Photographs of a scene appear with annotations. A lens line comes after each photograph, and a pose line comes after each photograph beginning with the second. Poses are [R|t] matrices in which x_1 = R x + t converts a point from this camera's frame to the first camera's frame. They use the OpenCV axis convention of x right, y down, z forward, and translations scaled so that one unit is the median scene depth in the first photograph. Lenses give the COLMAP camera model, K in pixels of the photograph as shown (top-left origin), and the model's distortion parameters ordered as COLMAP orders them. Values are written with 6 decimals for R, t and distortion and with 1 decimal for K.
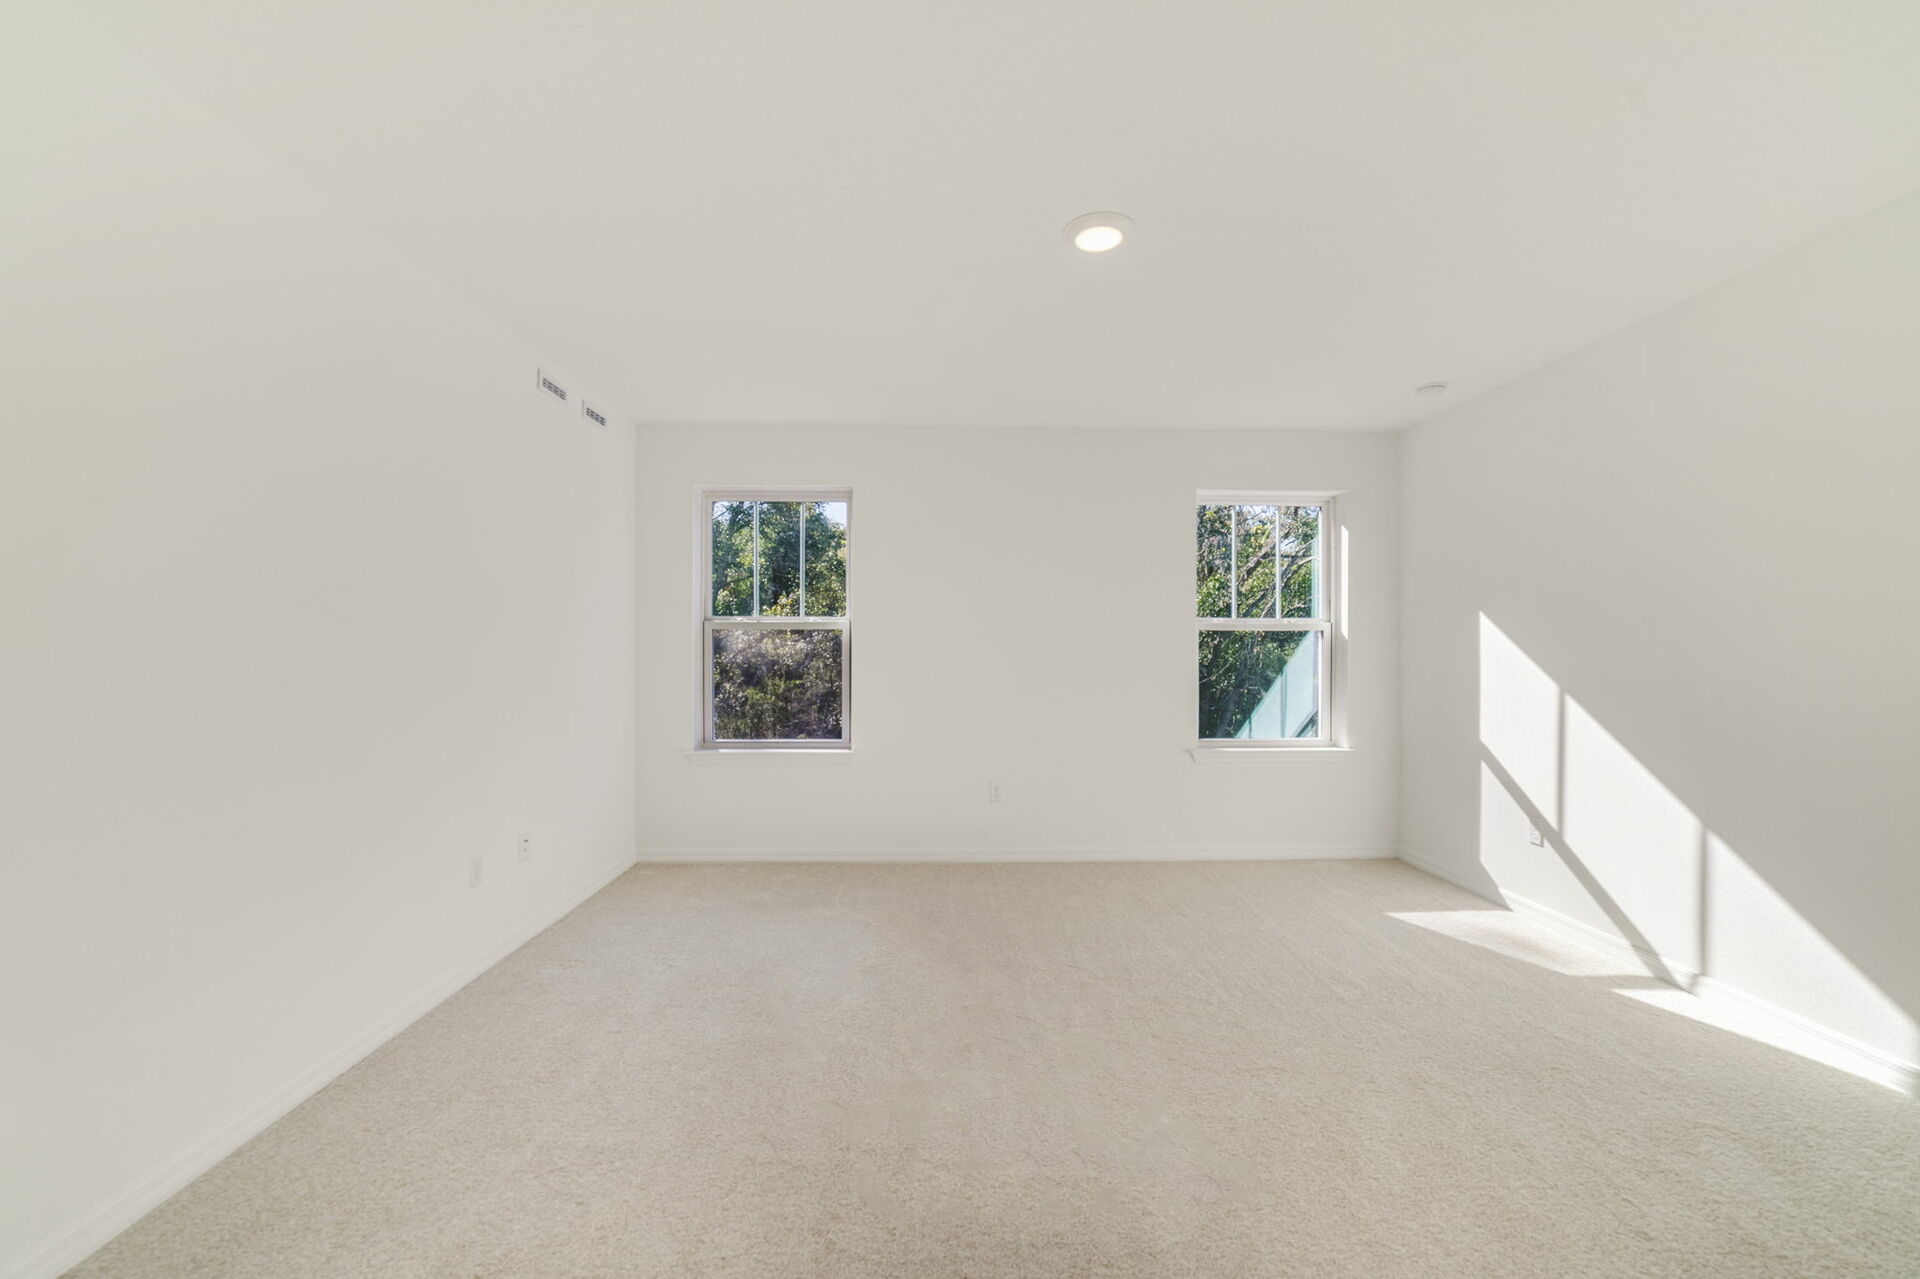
lens RADIAL K [[723.9, 0, 959.8], [0, 723.9, 654.4], [0, 0, 1]] dist [-0.032491, 0.024700]
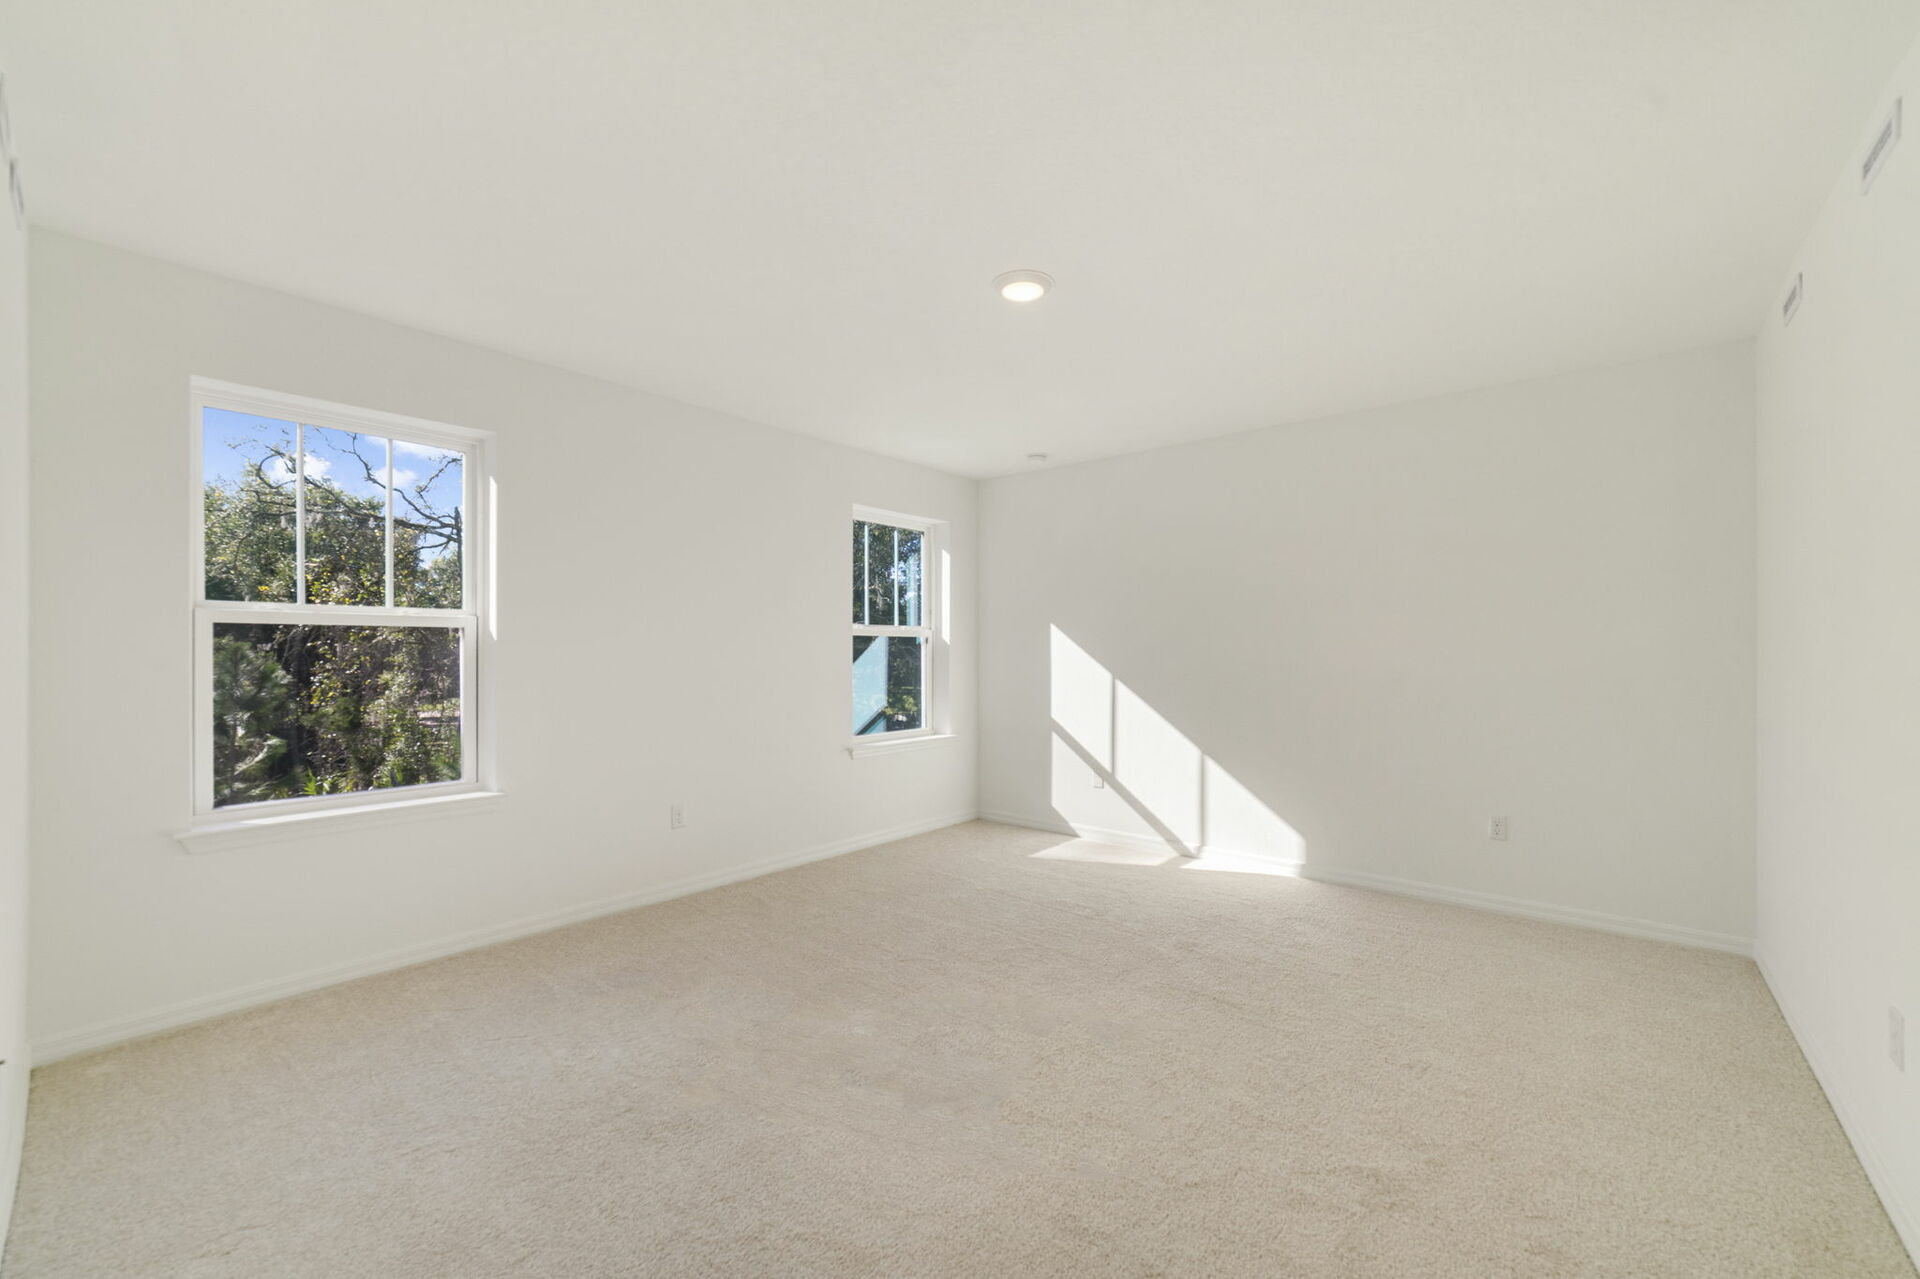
lens RADIAL K [[722.3, 0, 967.2], [0, 722.3, 632.6], [0, 0, 1]] dist [0.000597, 0.000038]
pose [[0.701544, 0.014838, 0.712472, -0.382539], [0.016326, 0.999186, -0.036885, 0.007016], [-0.712439, 0.037509, 0.700731, 0.149318]]
